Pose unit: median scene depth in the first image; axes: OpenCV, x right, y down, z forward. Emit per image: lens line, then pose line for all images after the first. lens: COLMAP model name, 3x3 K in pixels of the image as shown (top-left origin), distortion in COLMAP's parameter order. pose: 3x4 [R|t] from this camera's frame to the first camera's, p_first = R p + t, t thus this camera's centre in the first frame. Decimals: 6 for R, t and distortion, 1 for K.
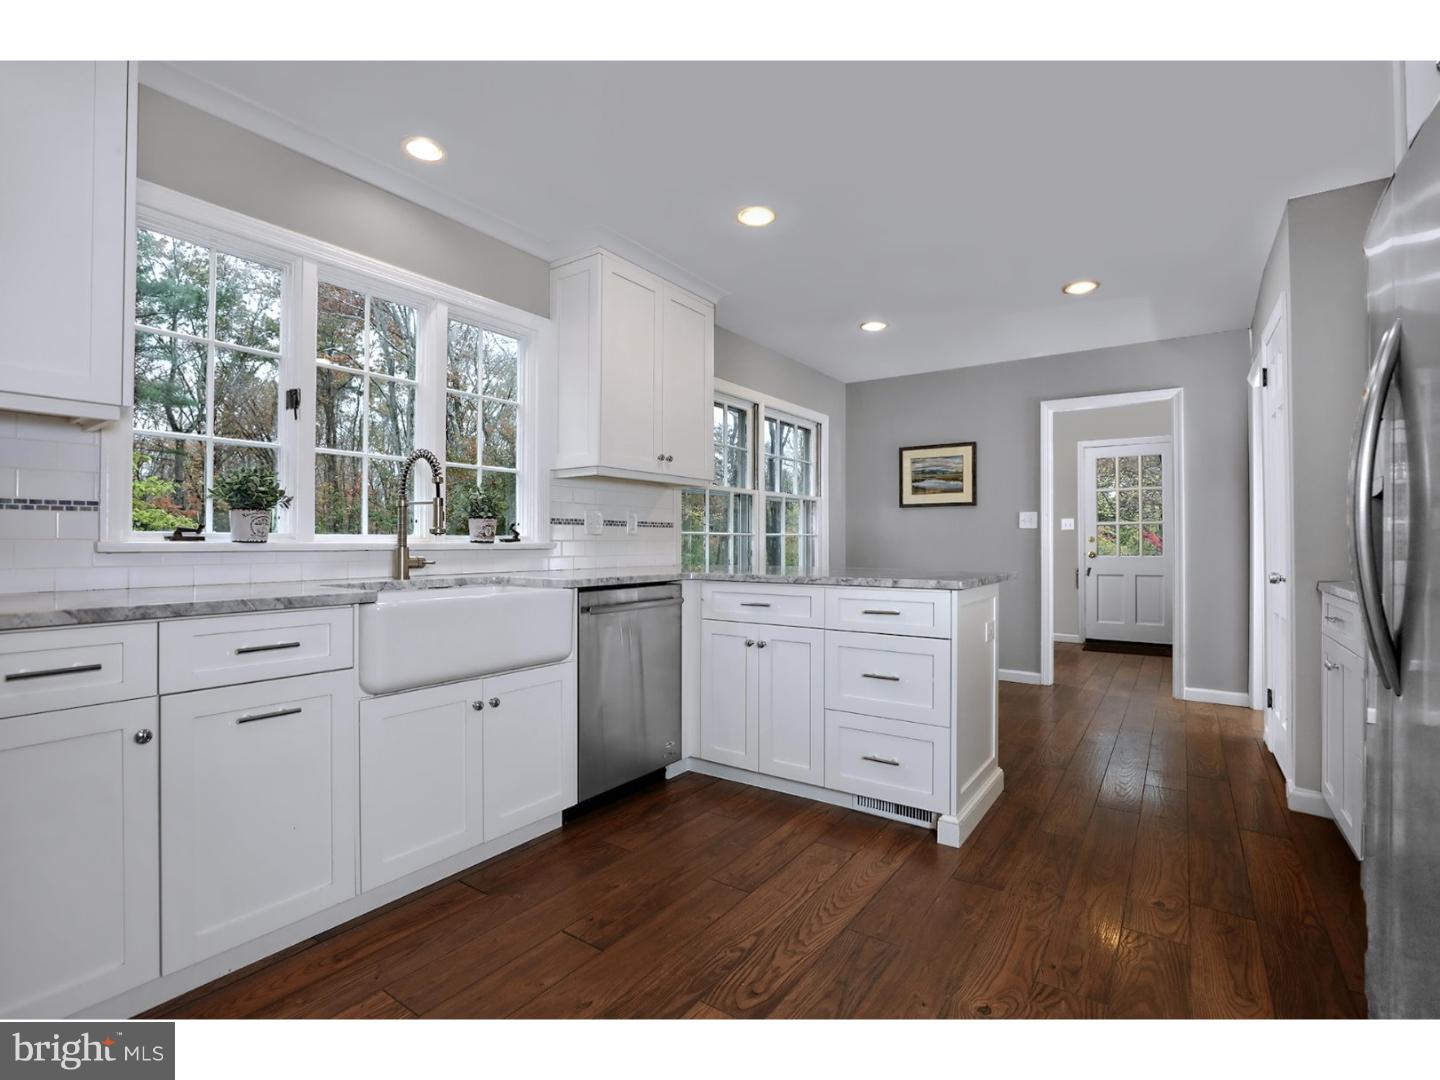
lens RADIAL K [[677.0, 0, 713.1], [0, 677.0, 537.5], [0, 0, 1]] dist [-0.019027, 0.001643]
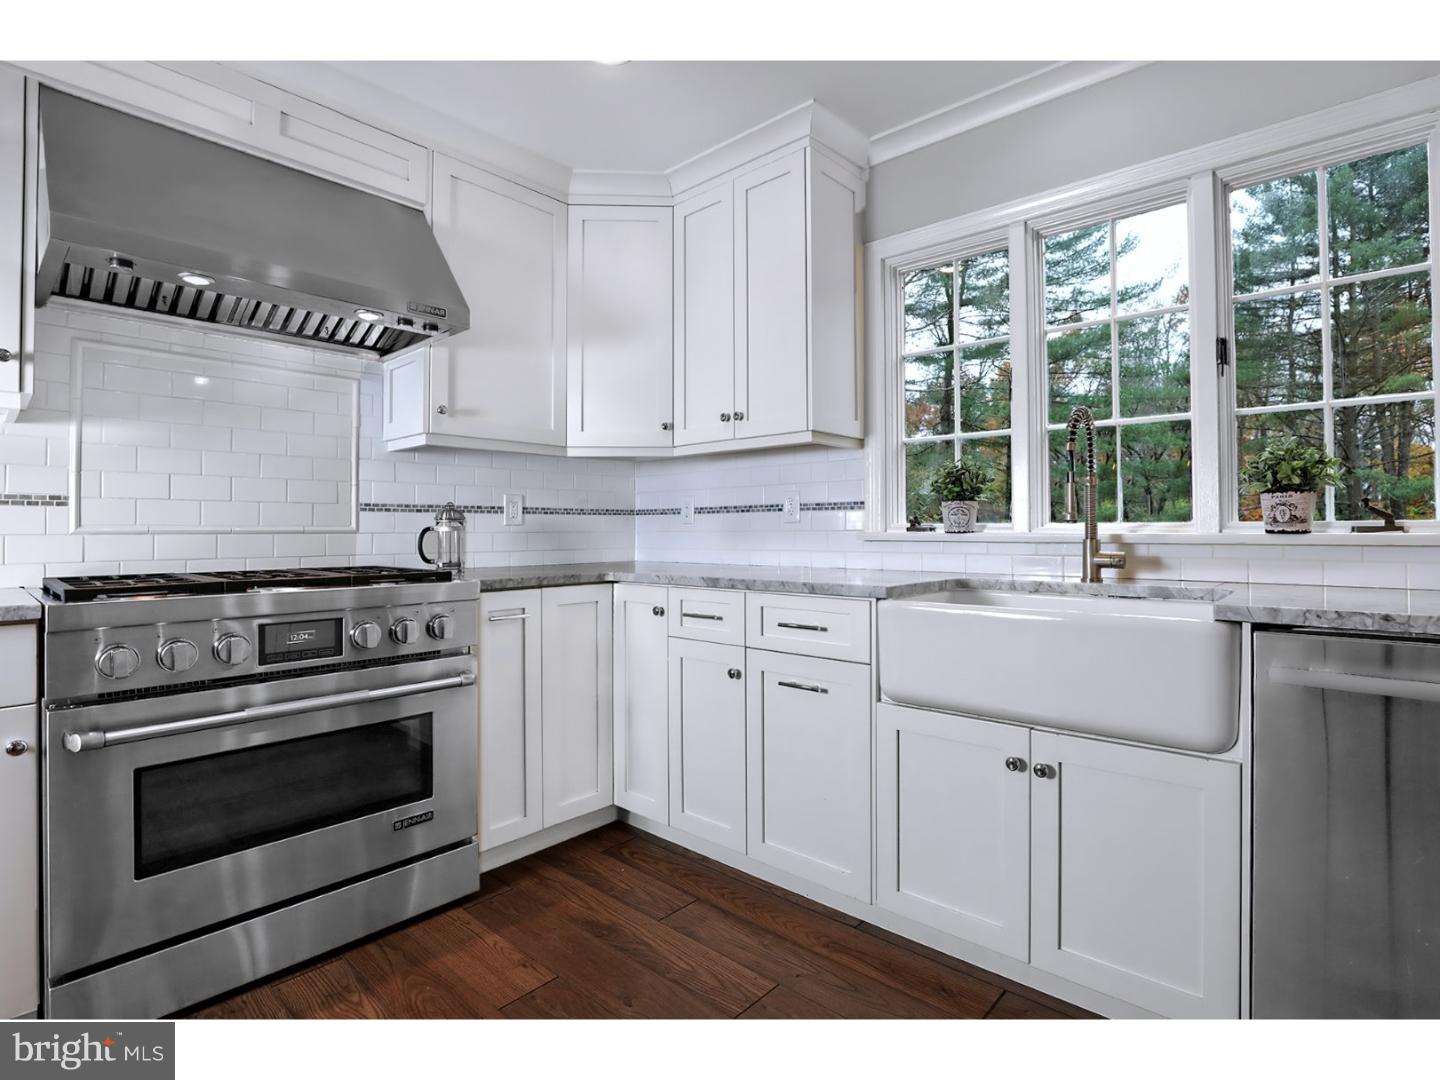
lens RADIAL K [[677.0, 0, 732.3], [0, 677.0, 532.5], [0, 0, 1]] dist [-0.019027, 0.001643]
pose [[-0.077967, -0.002570, -0.996953, 0.431246], [0.007389, 0.999968, -0.003156, 0.008636], [0.996929, -0.007612, -0.077945, 0.870753]]
